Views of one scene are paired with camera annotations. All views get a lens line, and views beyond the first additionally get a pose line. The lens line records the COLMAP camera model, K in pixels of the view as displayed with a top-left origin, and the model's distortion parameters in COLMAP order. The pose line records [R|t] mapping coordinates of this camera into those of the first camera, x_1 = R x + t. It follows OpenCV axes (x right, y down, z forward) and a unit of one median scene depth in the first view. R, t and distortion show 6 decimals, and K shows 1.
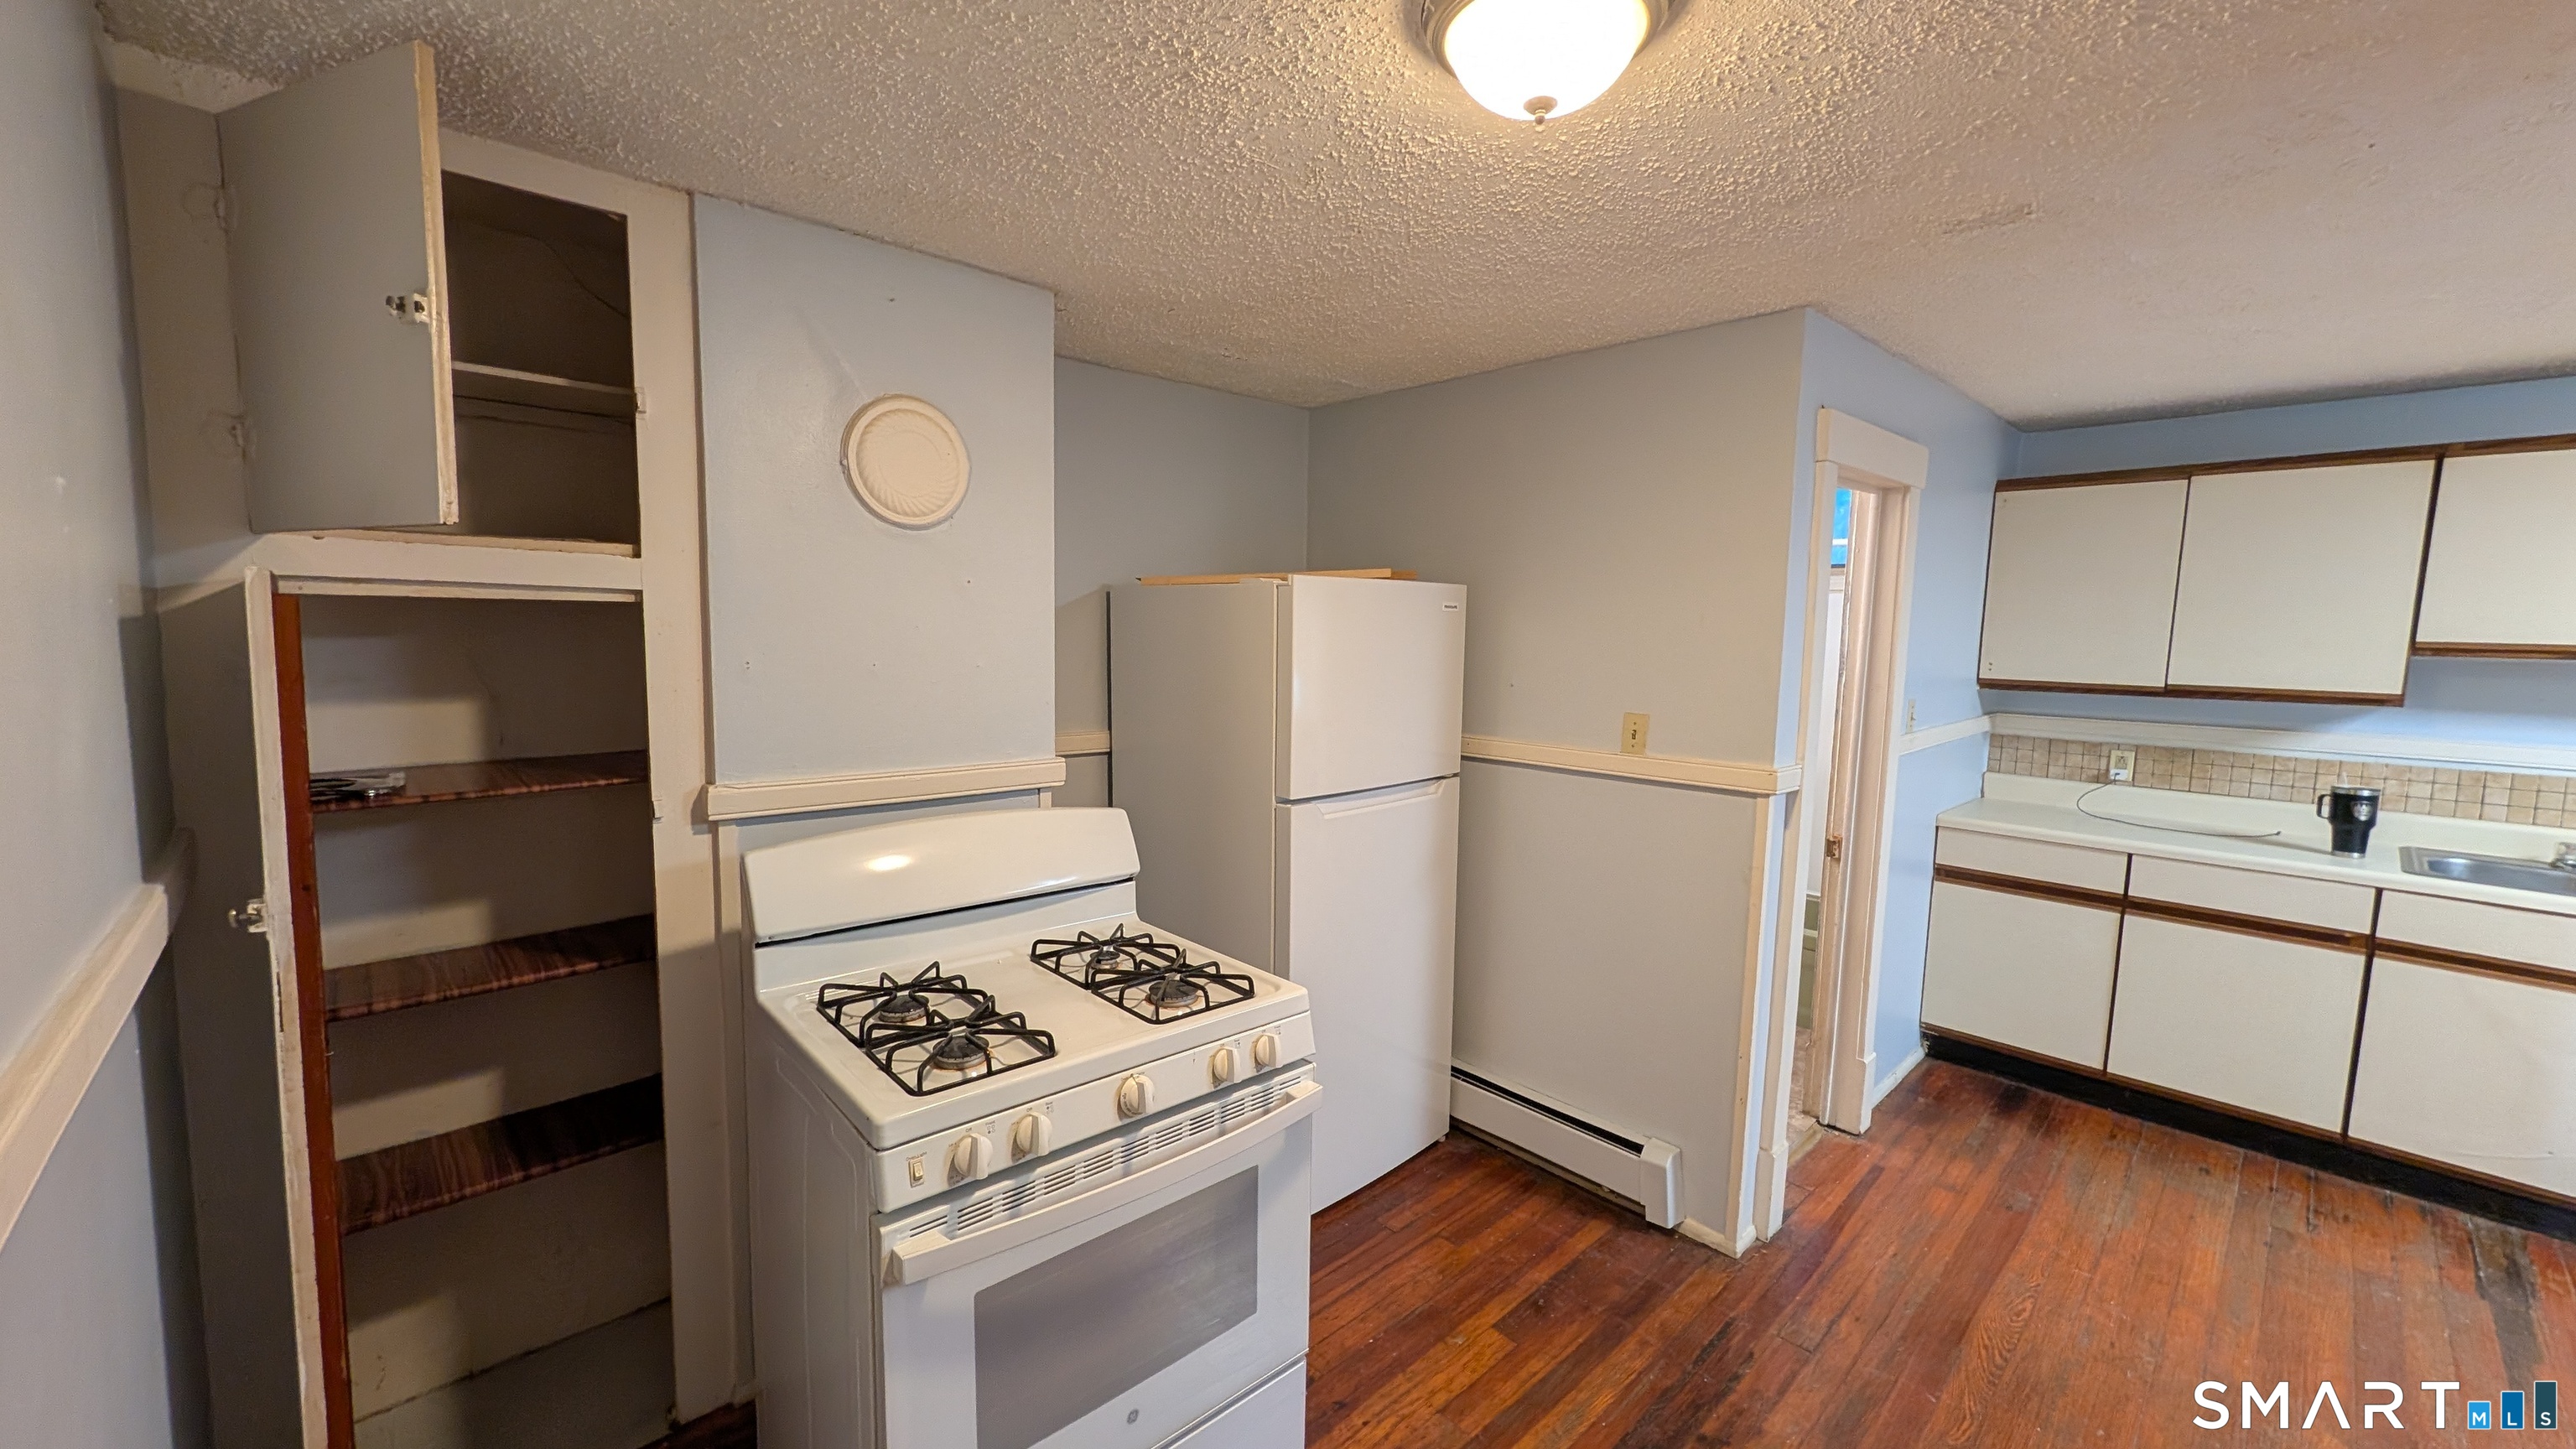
lens RADIAL K [[988.9, 0, 1287.9], [0, 988.9, 731.8], [0, 0, 1]] dist [-0.000575, -0.000178]
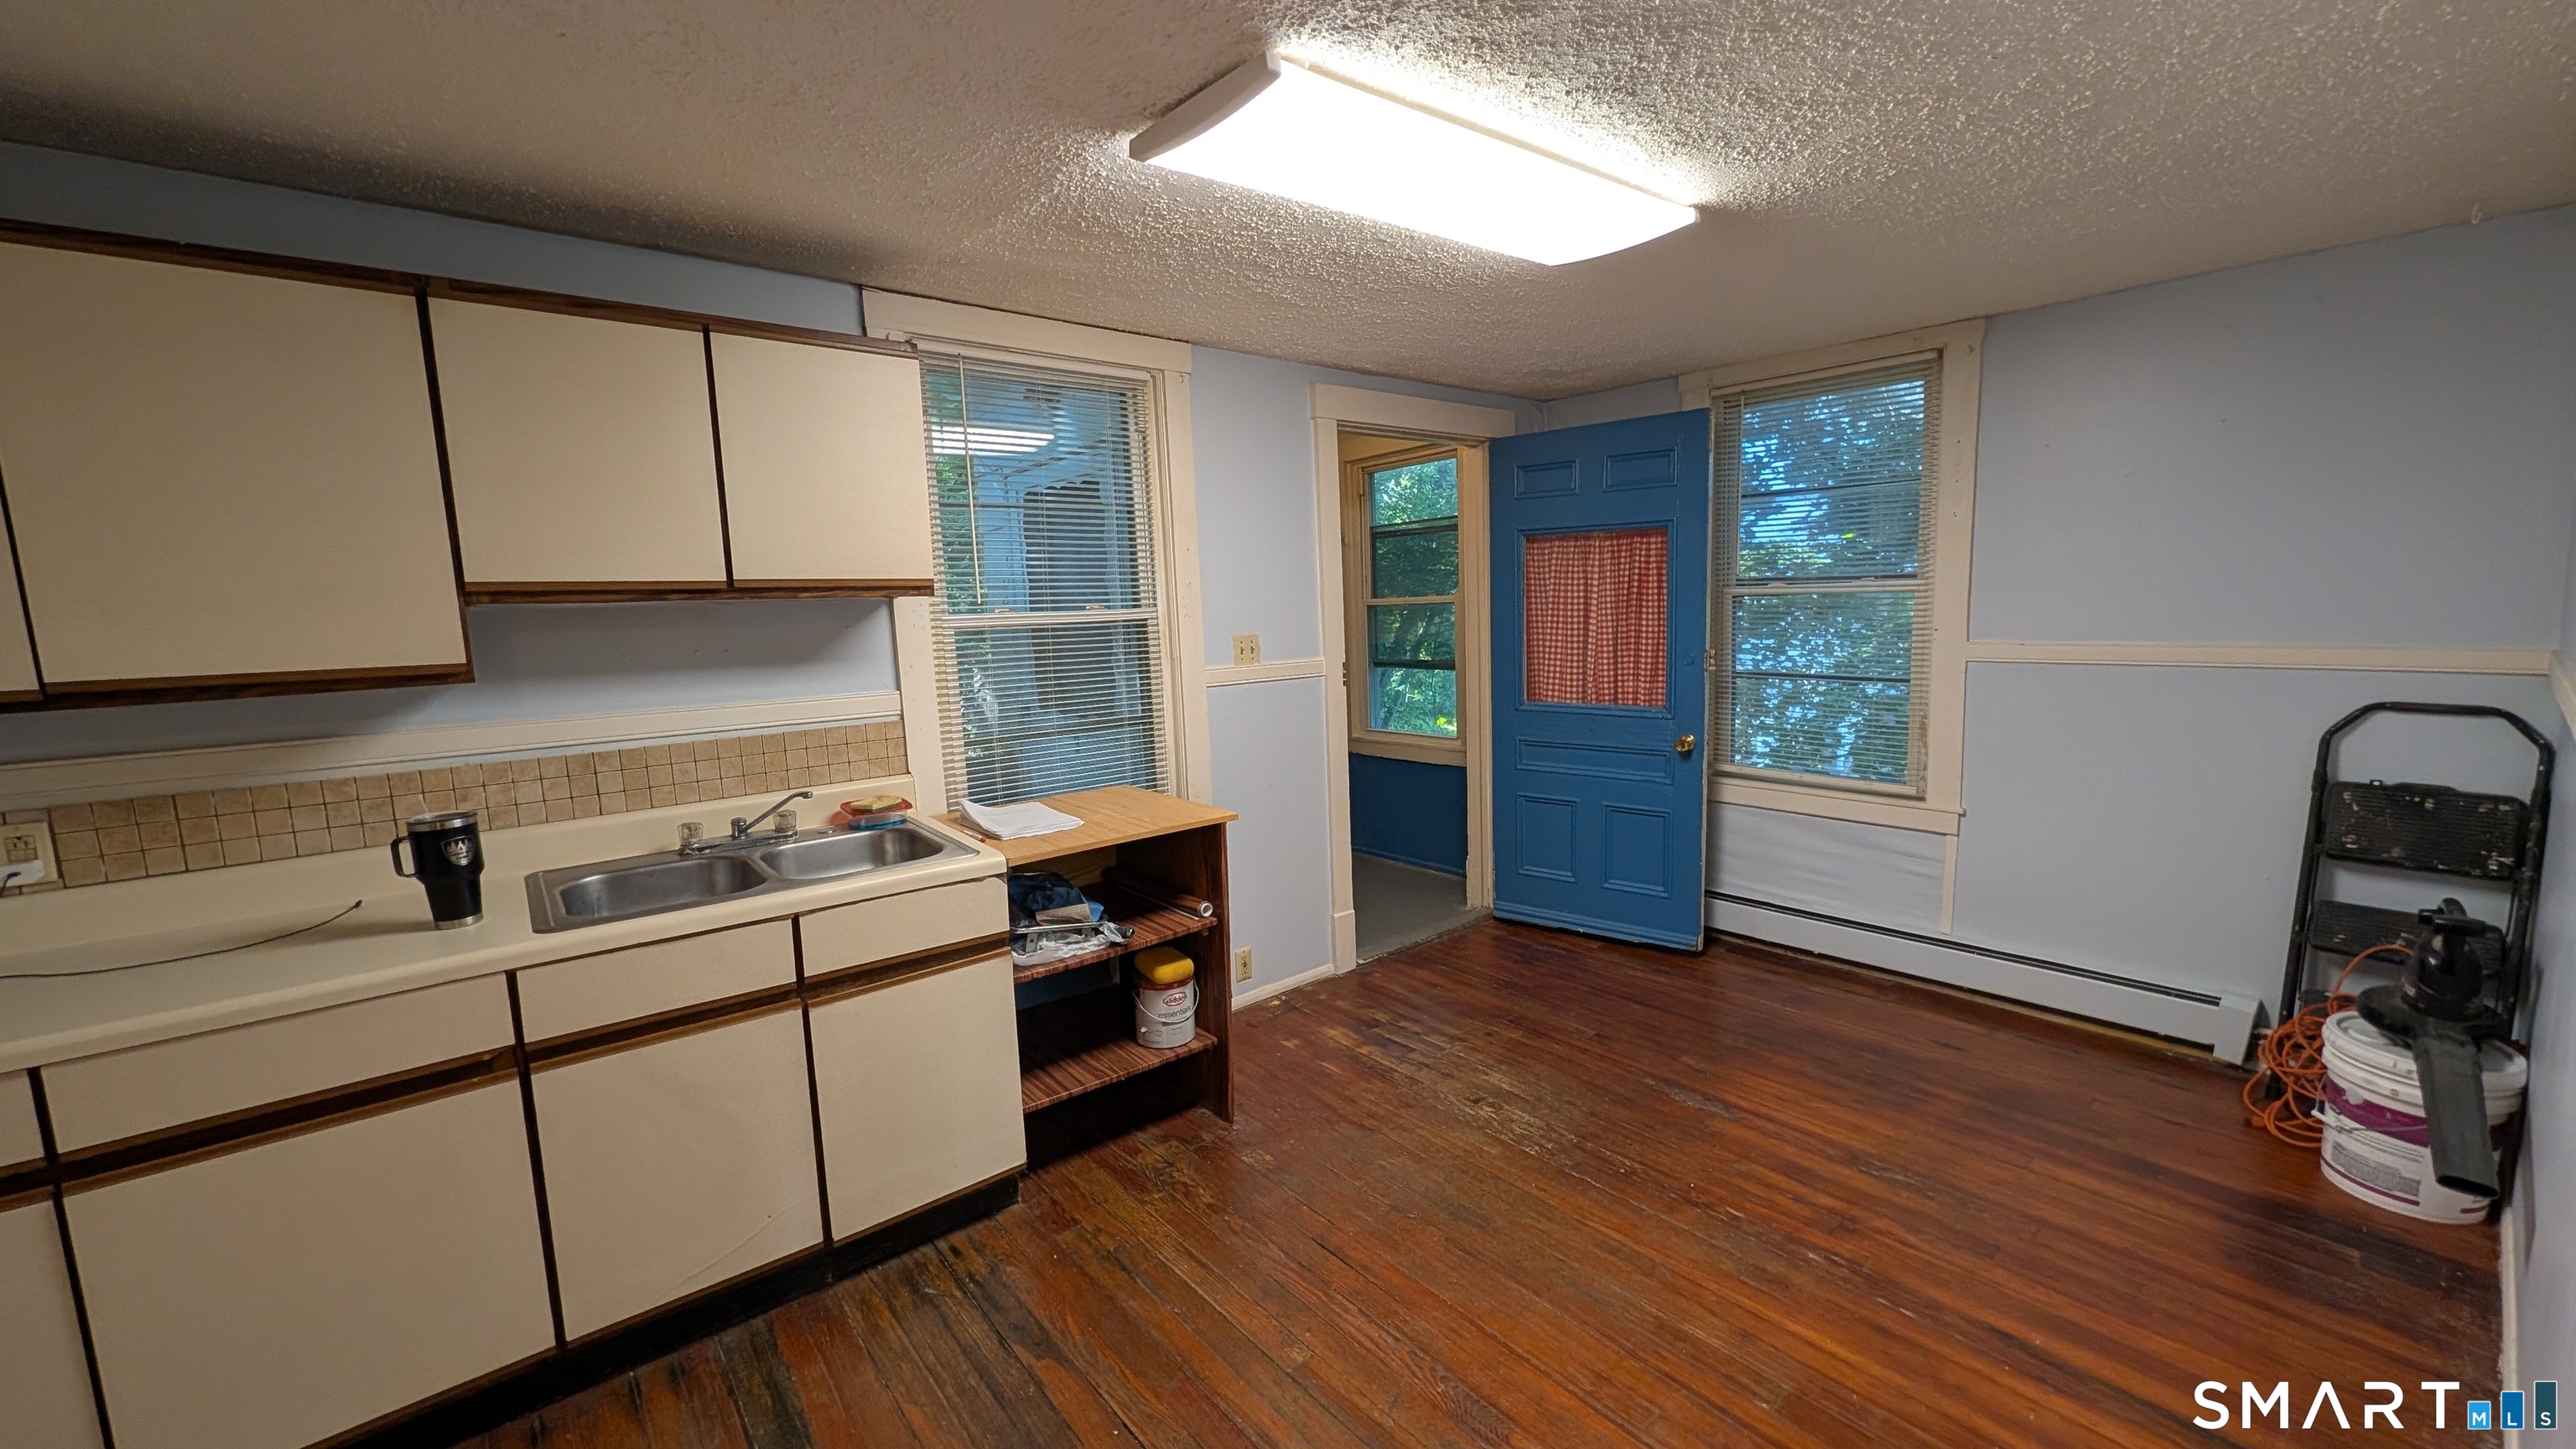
lens RADIAL K [[988.9, 0, 1297.5], [0, 988.9, 730.5], [0, 0, 1]] dist [-0.000575, -0.000178]
pose [[0.049766, -0.154351, 0.986762, 0.490778], [0.134967, 0.979963, 0.146481, -0.015570], [-0.989600, 0.125890, 0.069601, 0.405889]]
